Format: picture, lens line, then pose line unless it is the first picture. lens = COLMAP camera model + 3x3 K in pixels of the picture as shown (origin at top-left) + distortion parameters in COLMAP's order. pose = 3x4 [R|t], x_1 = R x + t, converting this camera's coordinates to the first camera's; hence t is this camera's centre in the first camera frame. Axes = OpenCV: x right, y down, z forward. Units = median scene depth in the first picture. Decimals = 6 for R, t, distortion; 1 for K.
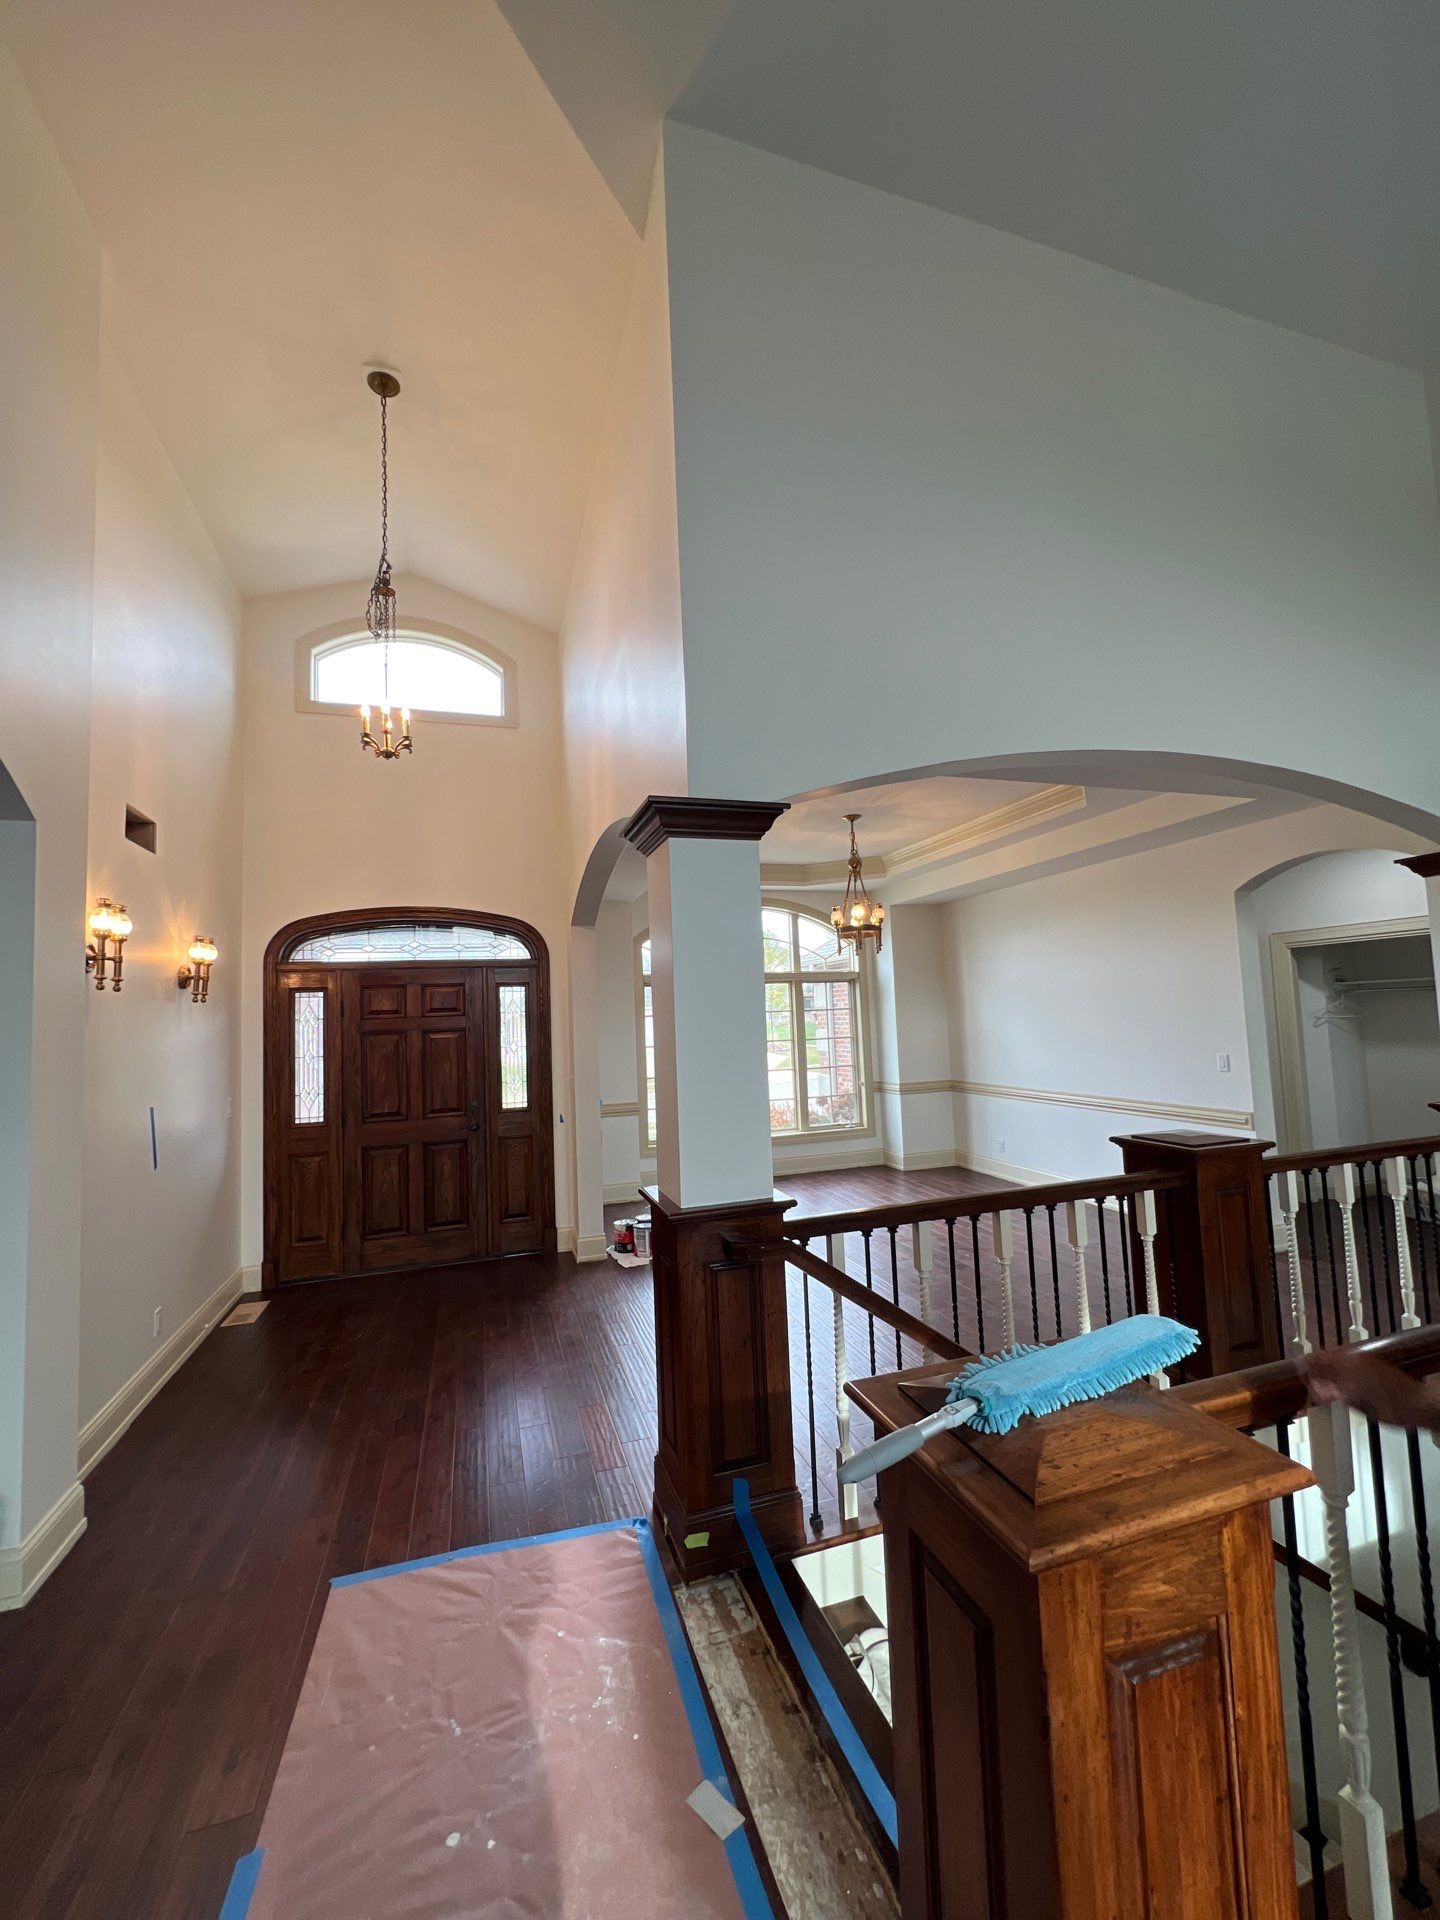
lens RADIAL K [[769.4, 0, 716.3], [0, 769.4, 964.6], [0, 0, 1]] dist [0.000907, 0.000214]
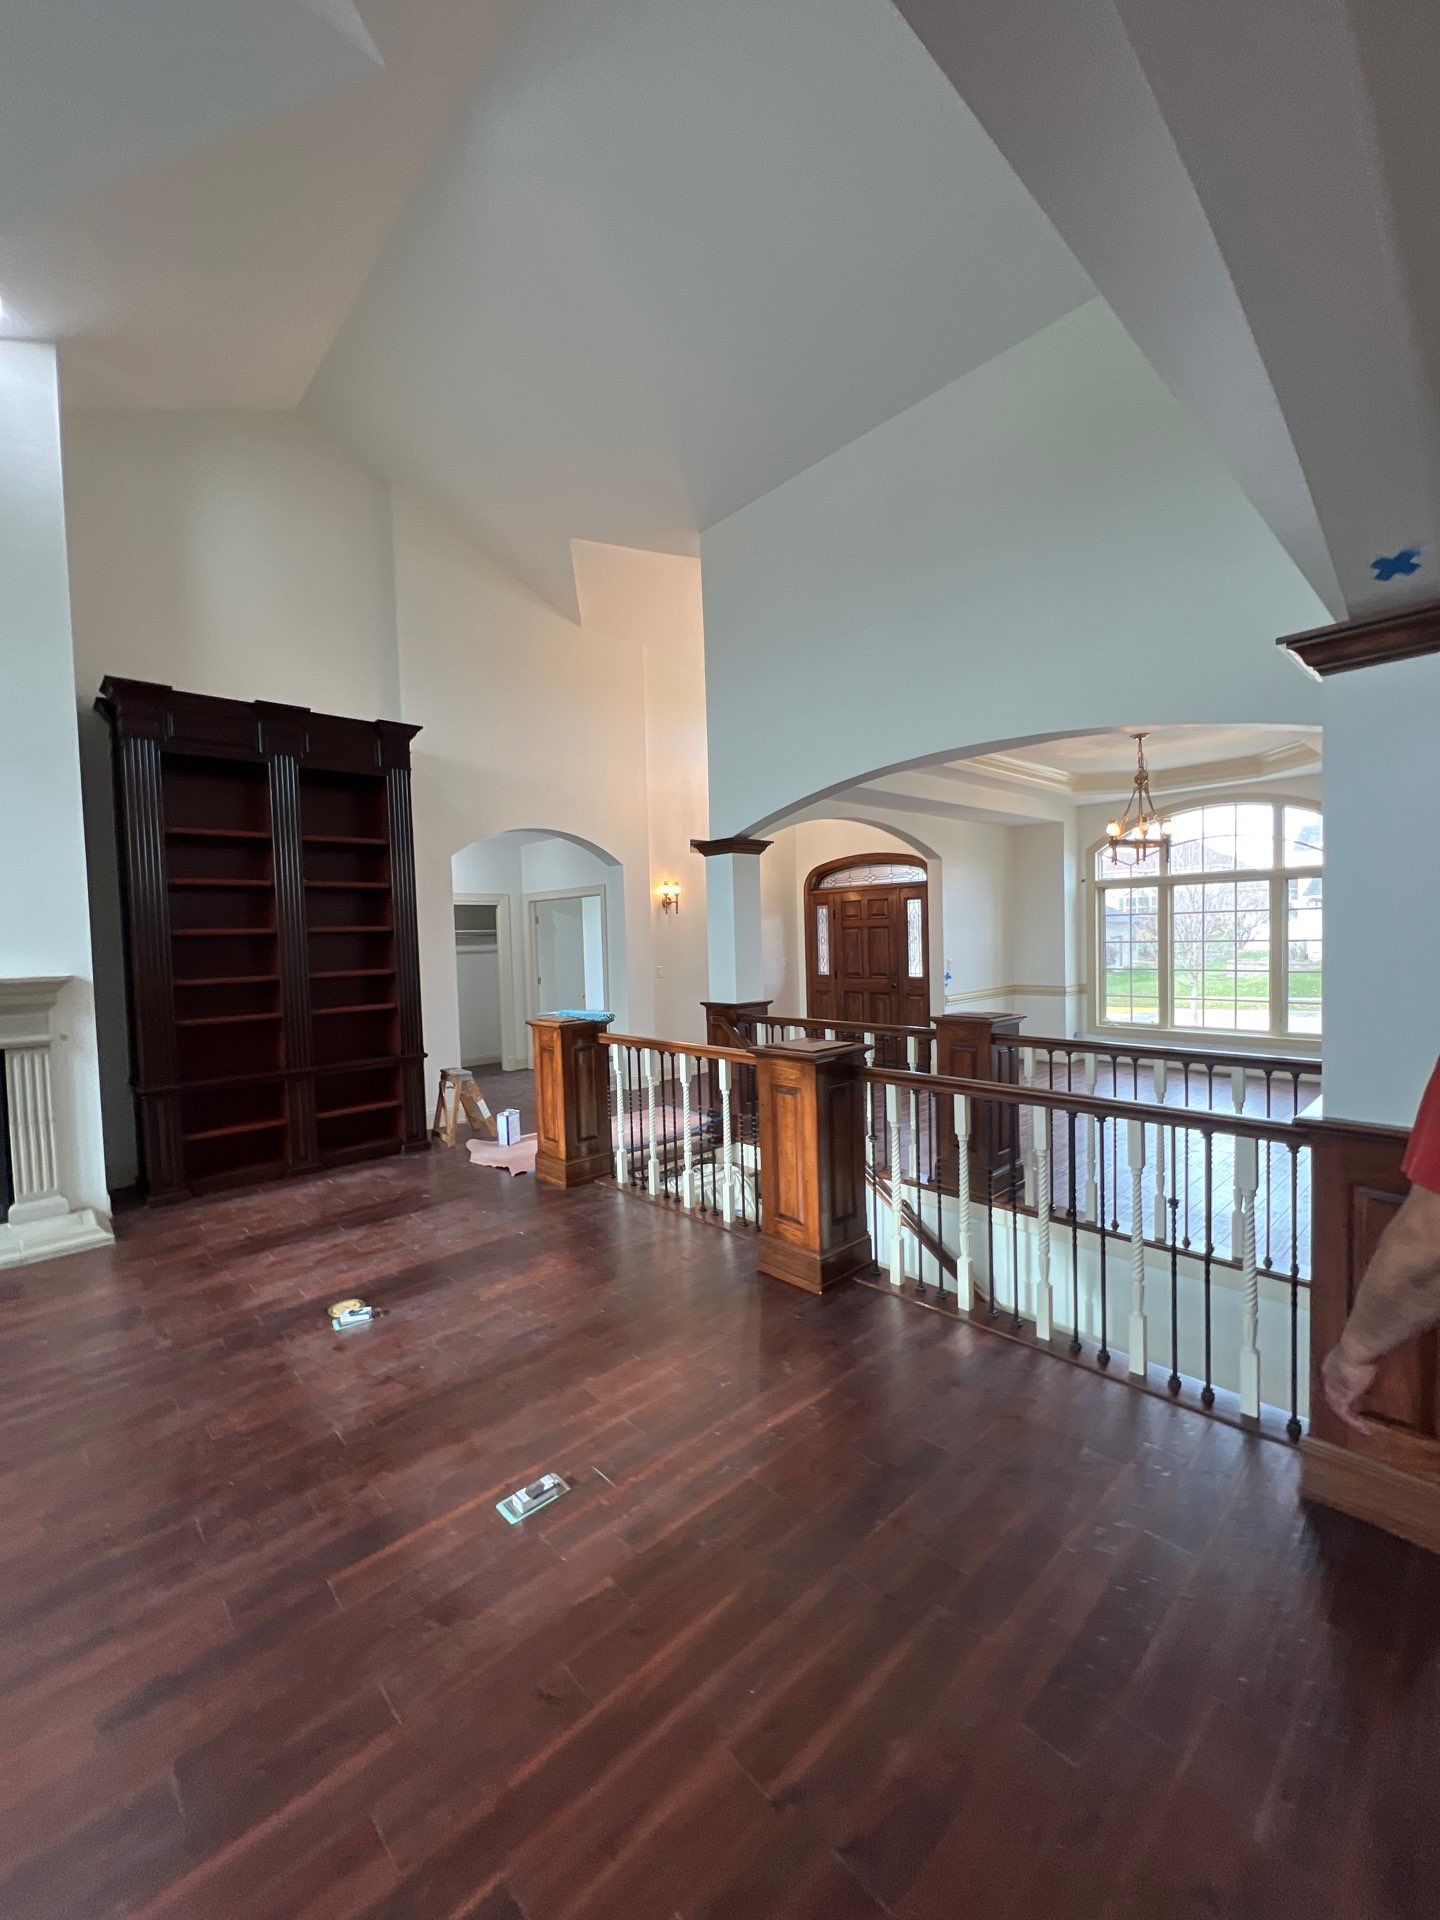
lens RADIAL K [[769.4, 0, 716.3], [0, 769.4, 964.6], [0, 0, 1]] dist [0.000907, 0.000214]
pose [[0.414616, 0.067131, -0.907517, 1.057297], [0.076873, 0.991127, 0.108437, -0.042760], [0.906744, -0.114723, 0.405776, 0.003282]]
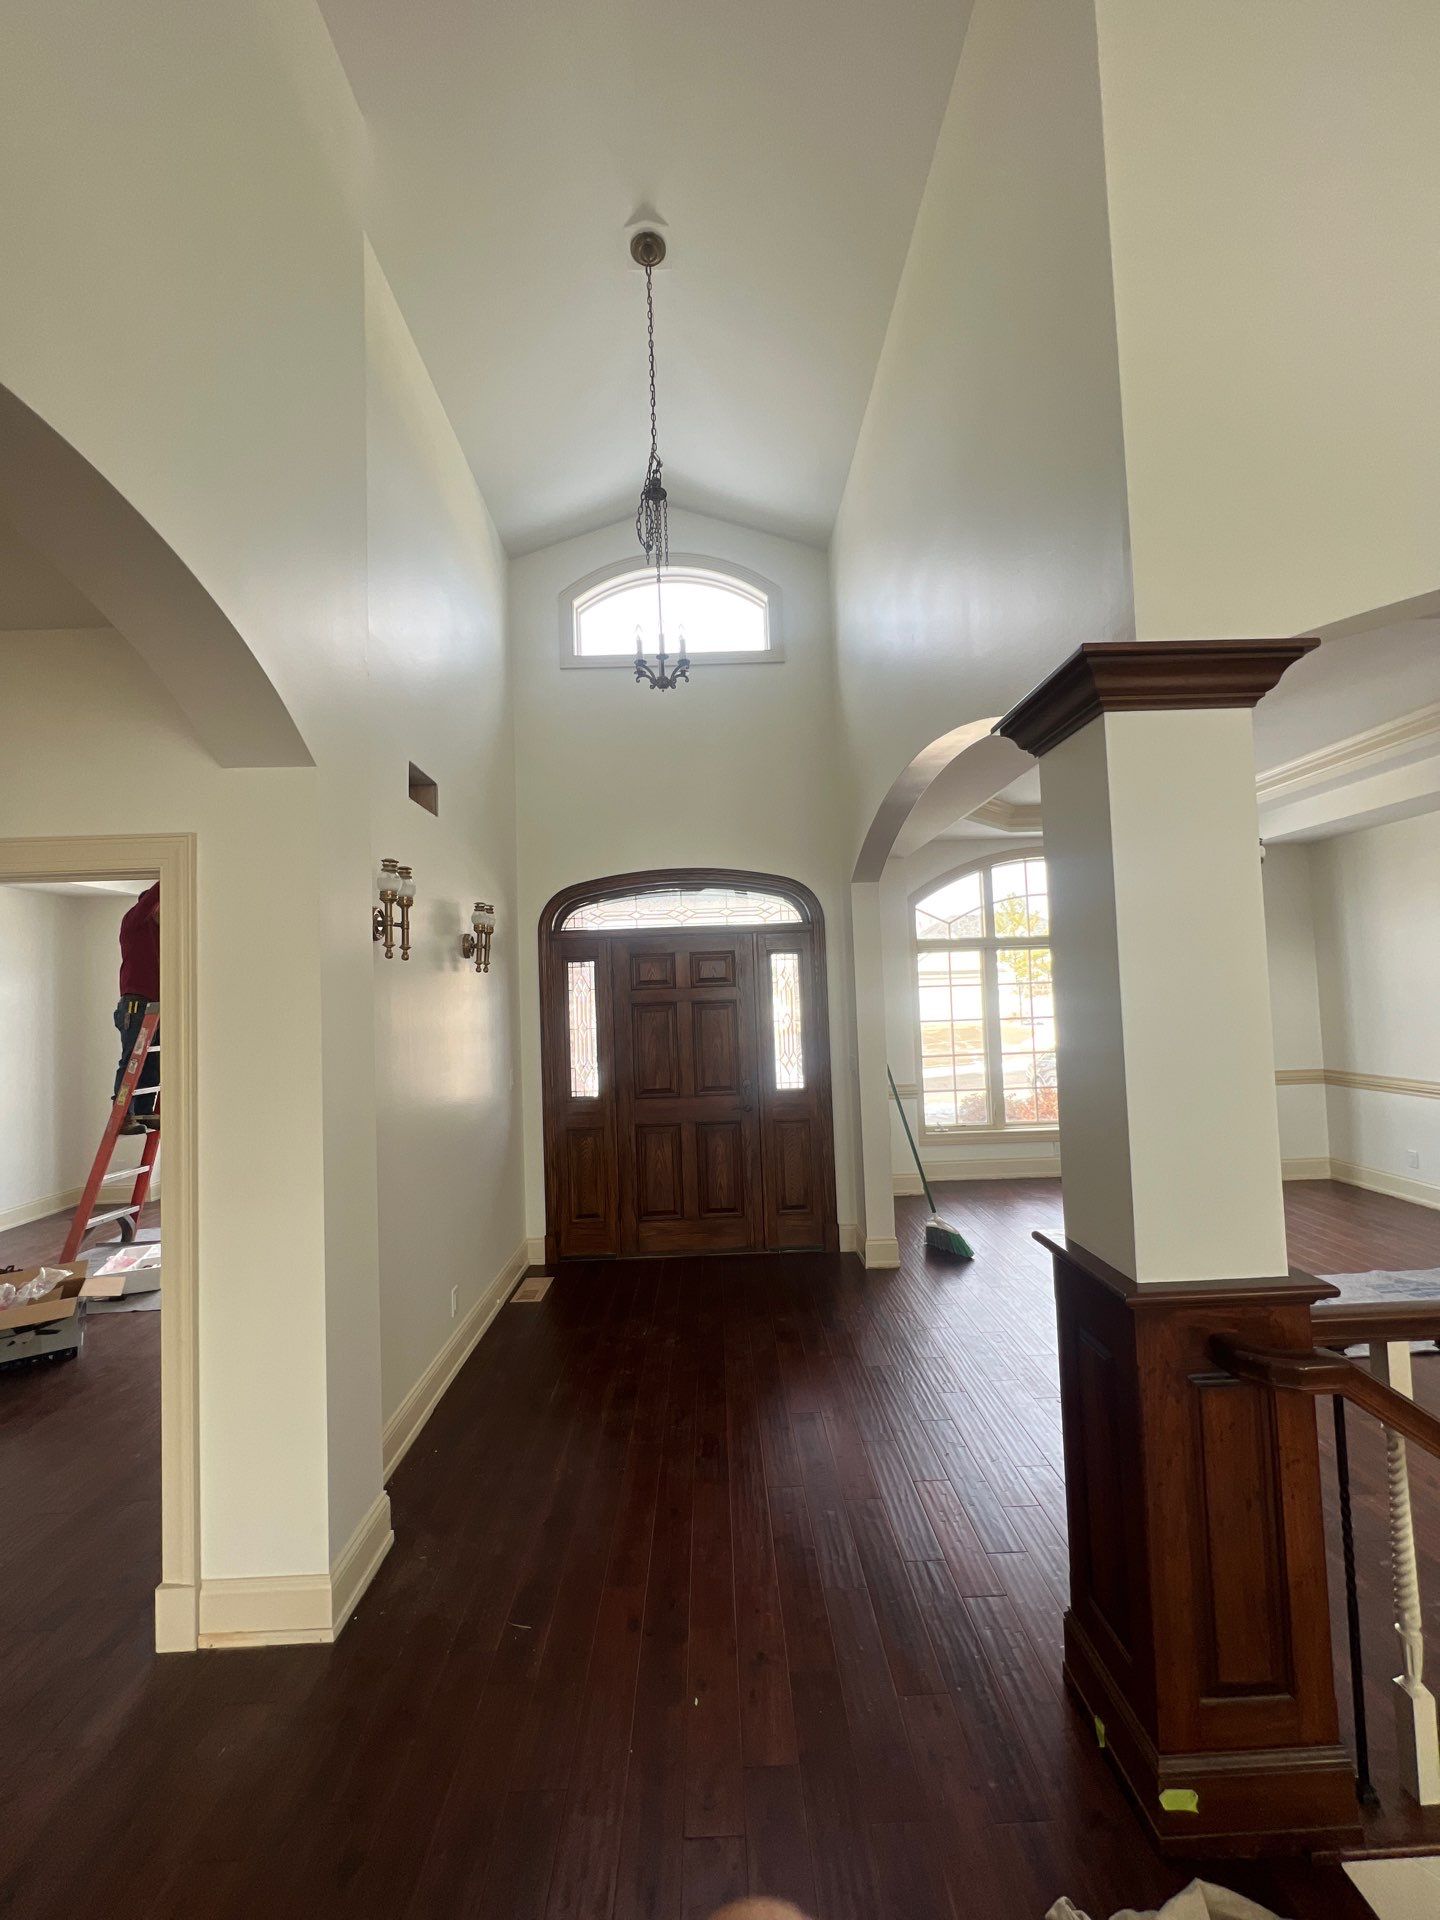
lens RADIAL K [[769.4, 0, 716.3], [0, 769.4, 964.6], [0, 0, 1]] dist [0.000907, 0.000214]
pose [[0.957067, -0.007565, -0.289769, -0.088224], [0.018701, 0.999188, 0.035680, 0.008425], [0.289264, -0.039567, 0.956431, 0.129057]]
